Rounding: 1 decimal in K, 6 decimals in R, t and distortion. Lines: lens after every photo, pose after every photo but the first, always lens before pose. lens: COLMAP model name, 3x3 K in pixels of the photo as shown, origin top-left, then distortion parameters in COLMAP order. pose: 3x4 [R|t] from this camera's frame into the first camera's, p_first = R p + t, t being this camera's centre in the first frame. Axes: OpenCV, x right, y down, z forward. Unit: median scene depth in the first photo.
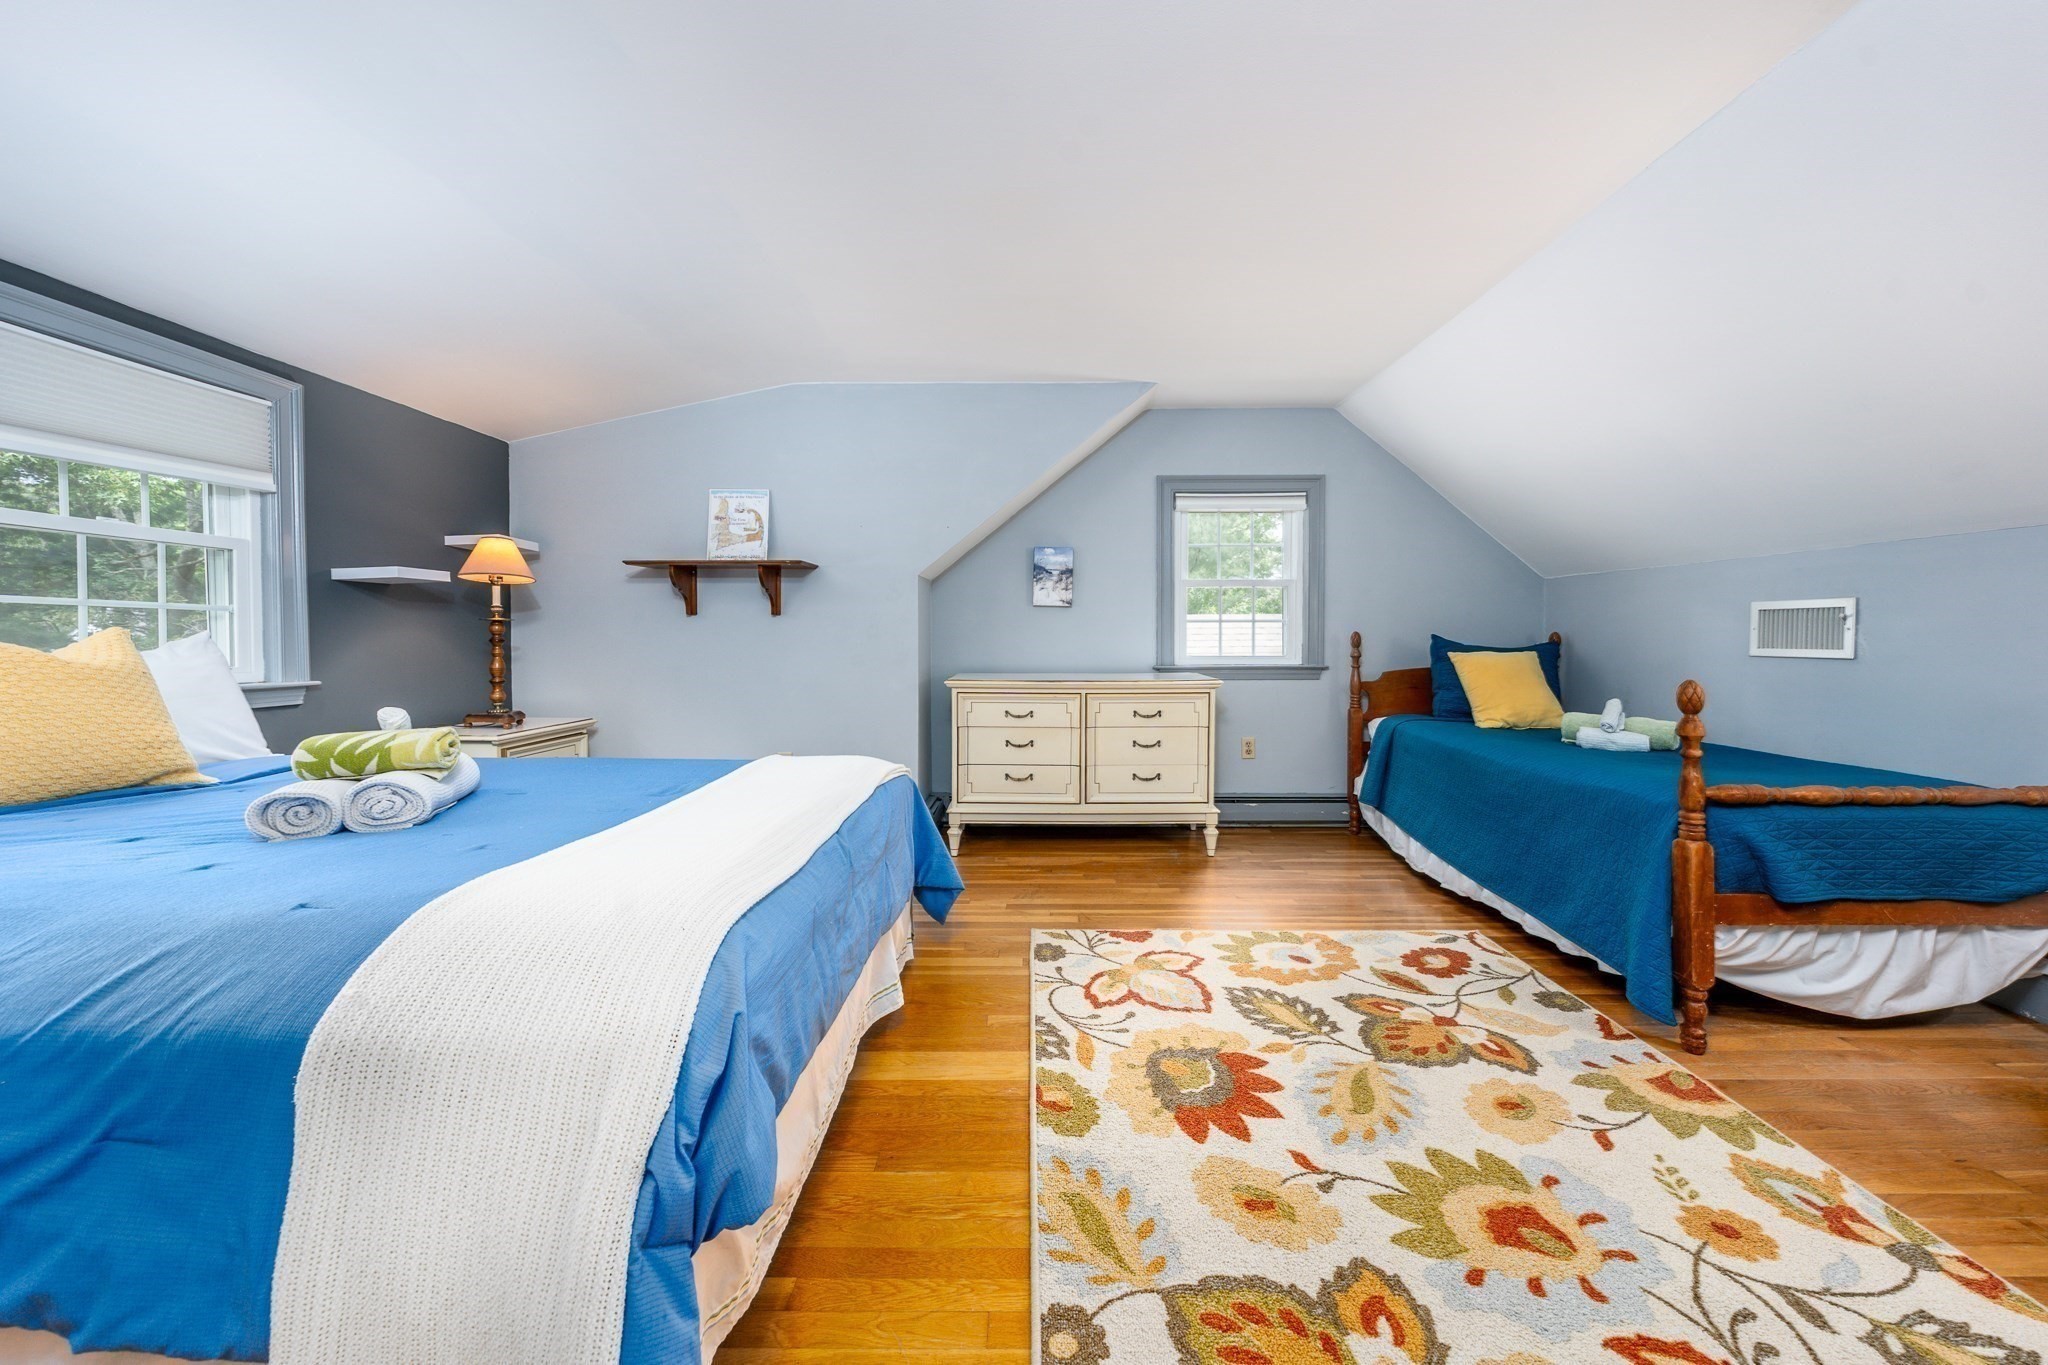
lens RADIAL K [[711.8, 0, 1068.5], [0, 711.8, 651.0], [0, 0, 1]] dist [-0.005930, -0.000385]
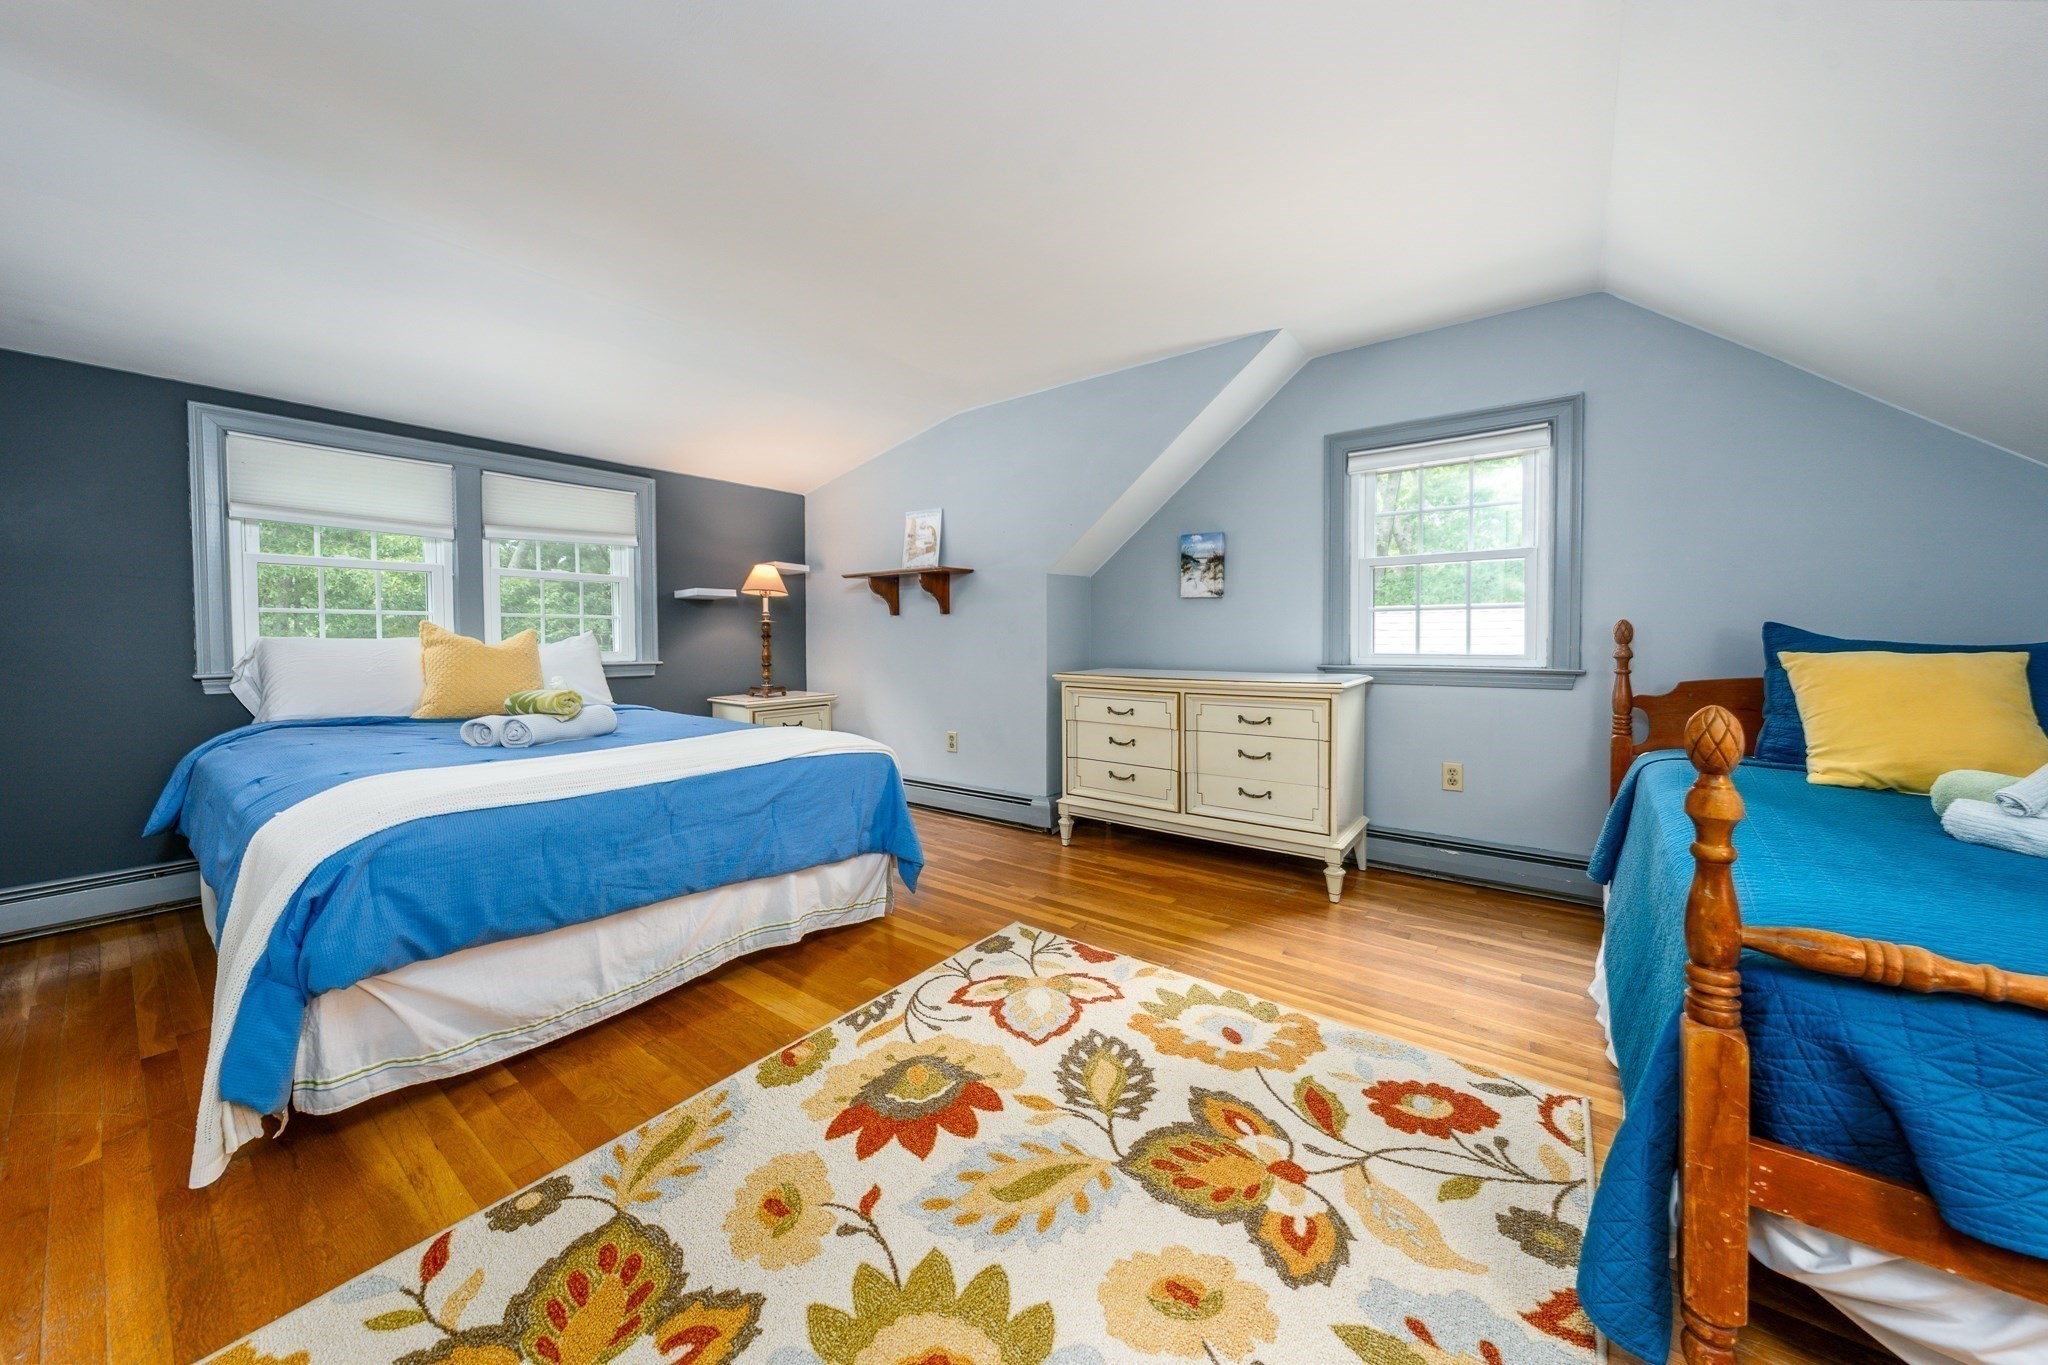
lens RADIAL K [[711.8, 0, 1050.6], [0, 711.8, 652.9], [0, 0, 1]] dist [-0.005930, -0.000385]
pose [[0.796824, 0.011128, -0.604109, 0.592861], [-0.006575, 0.999931, 0.009747, 0.000757], [0.604176, -0.003795, 0.796842, 0.230905]]
